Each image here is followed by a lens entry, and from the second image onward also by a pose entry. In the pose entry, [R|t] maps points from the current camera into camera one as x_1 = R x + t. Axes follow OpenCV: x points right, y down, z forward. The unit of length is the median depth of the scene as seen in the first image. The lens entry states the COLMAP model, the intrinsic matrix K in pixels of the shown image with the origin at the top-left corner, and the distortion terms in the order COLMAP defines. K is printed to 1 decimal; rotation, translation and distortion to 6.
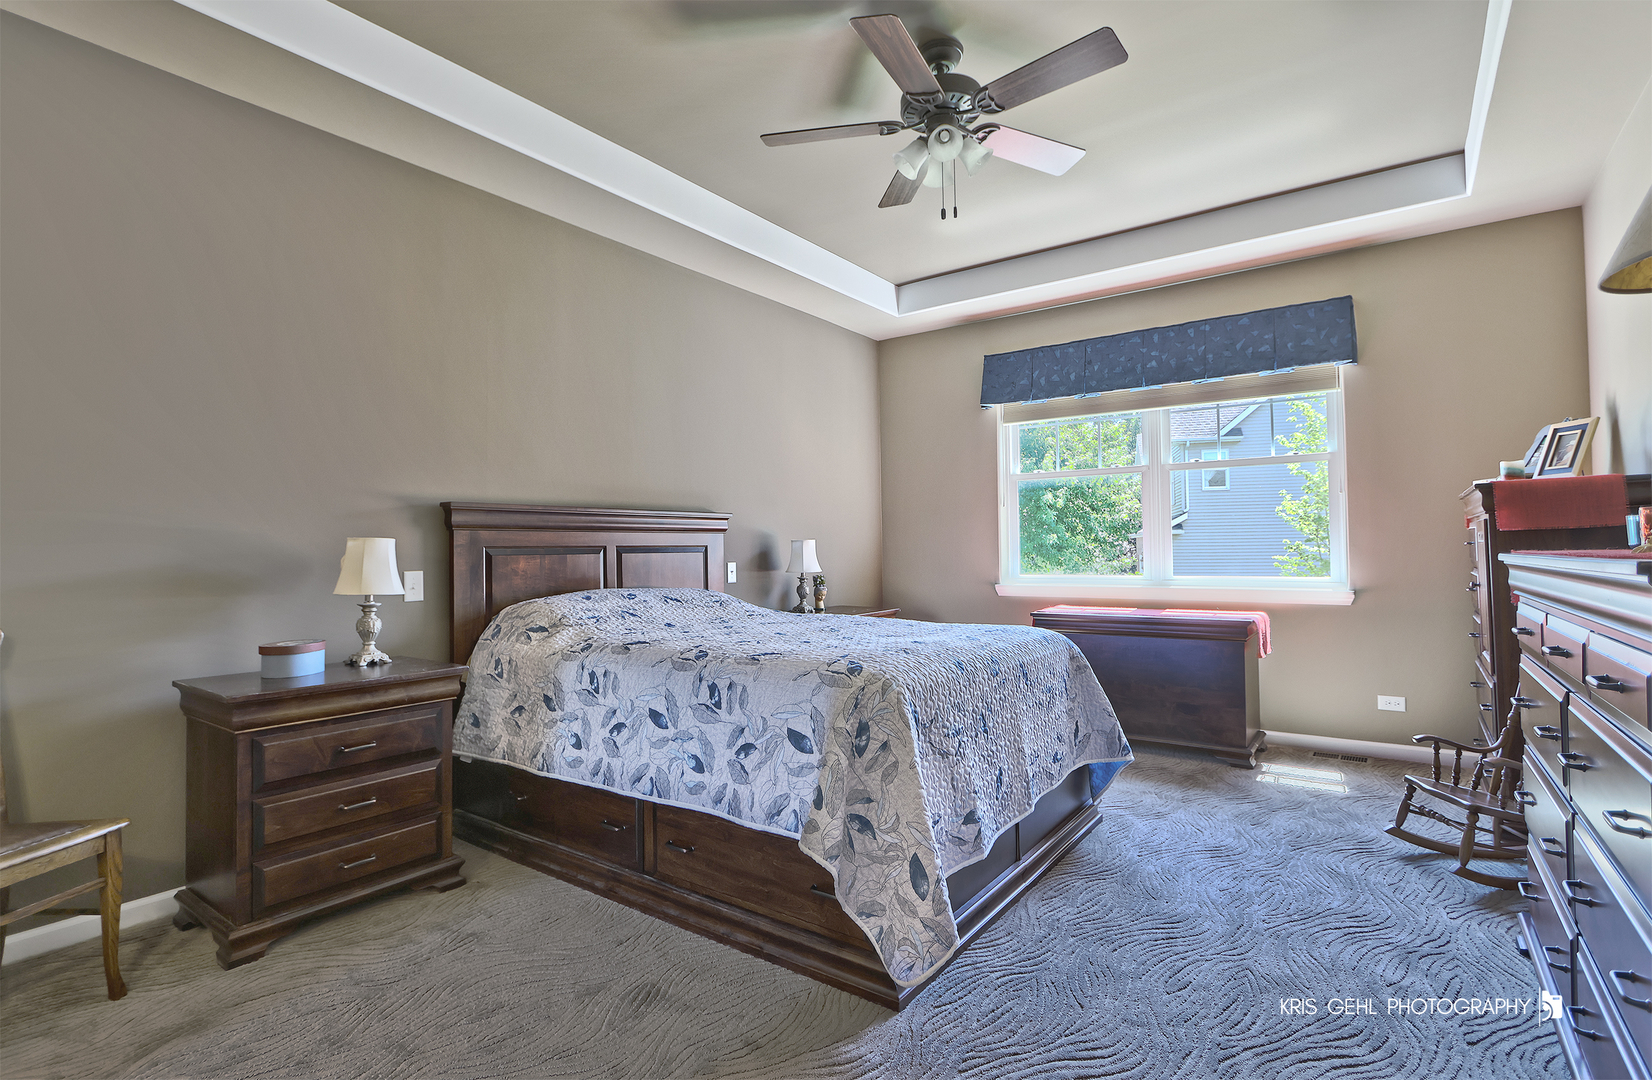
lens RADIAL K [[797.0, 0, 764.6], [0, 797.0, 543.8], [0, 0, 1]] dist [-0.000299, -0.000034]
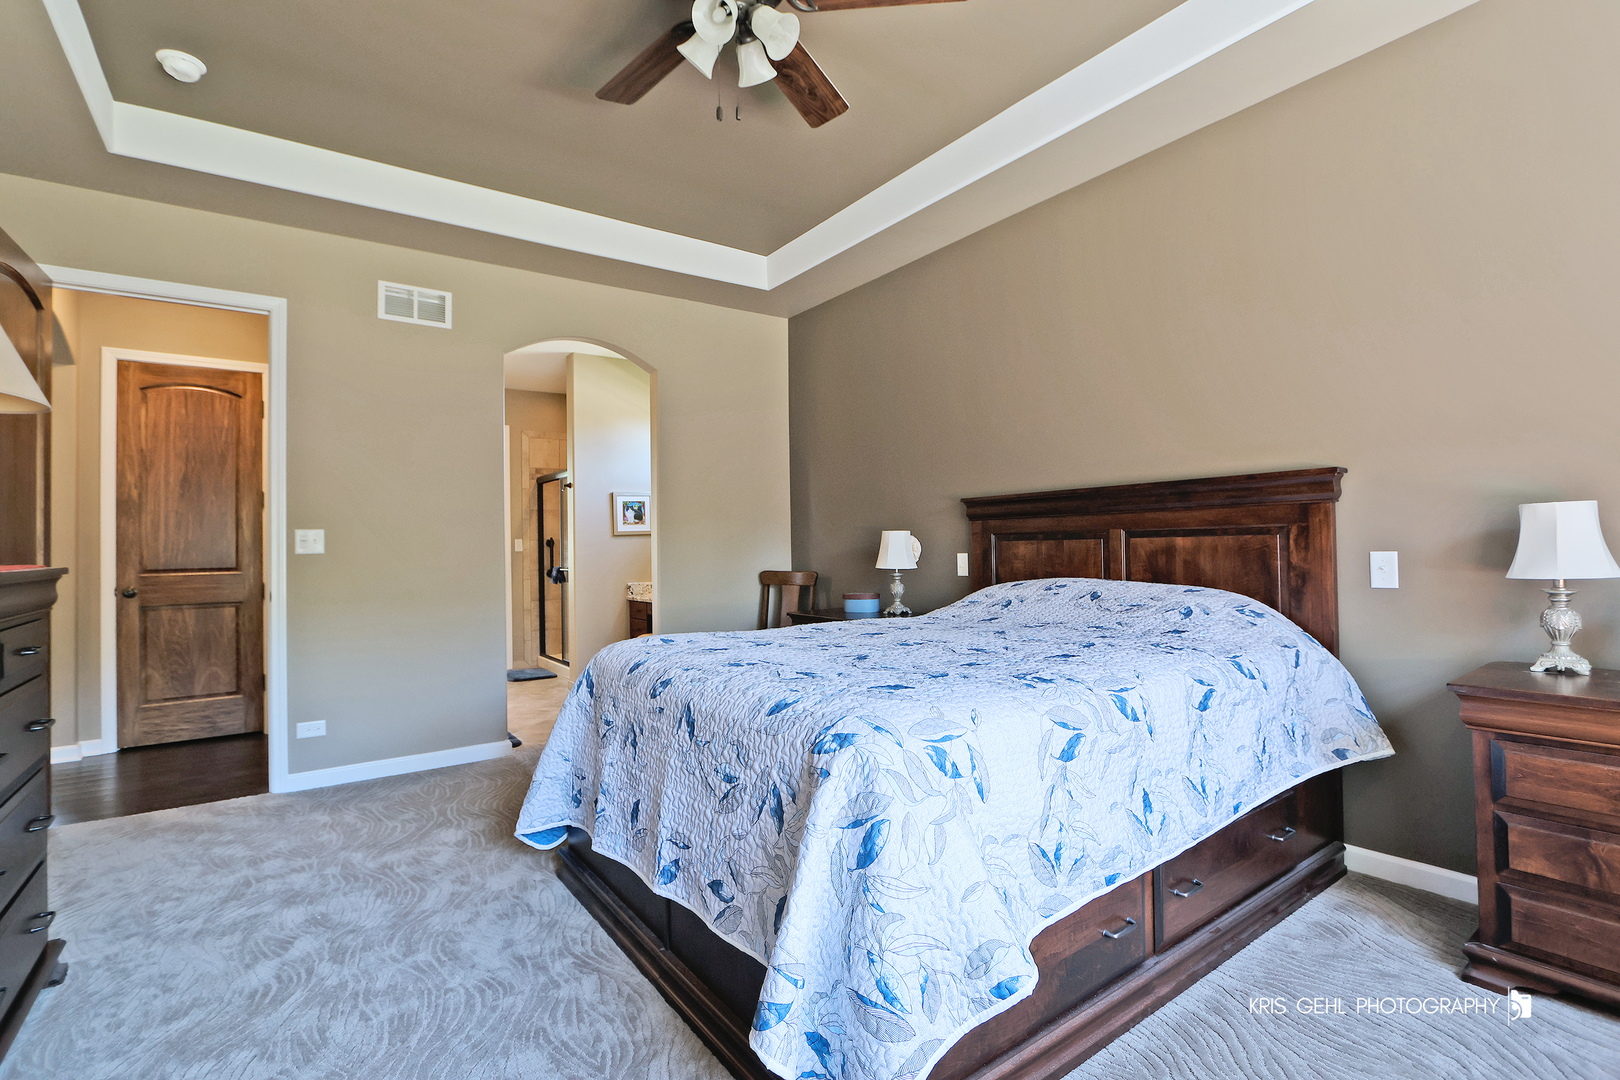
lens RADIAL K [[744.8, 0, 804.7], [0, 744.8, 533.8], [0, 0, 1]] dist [-0.018522, 0.000612]
pose [[-0.285656, 0.003427, -0.958326, 0.529393], [0.033414, 0.999421, -0.006386, 0.001452], [0.957750, -0.033846, -0.285605, 0.733894]]
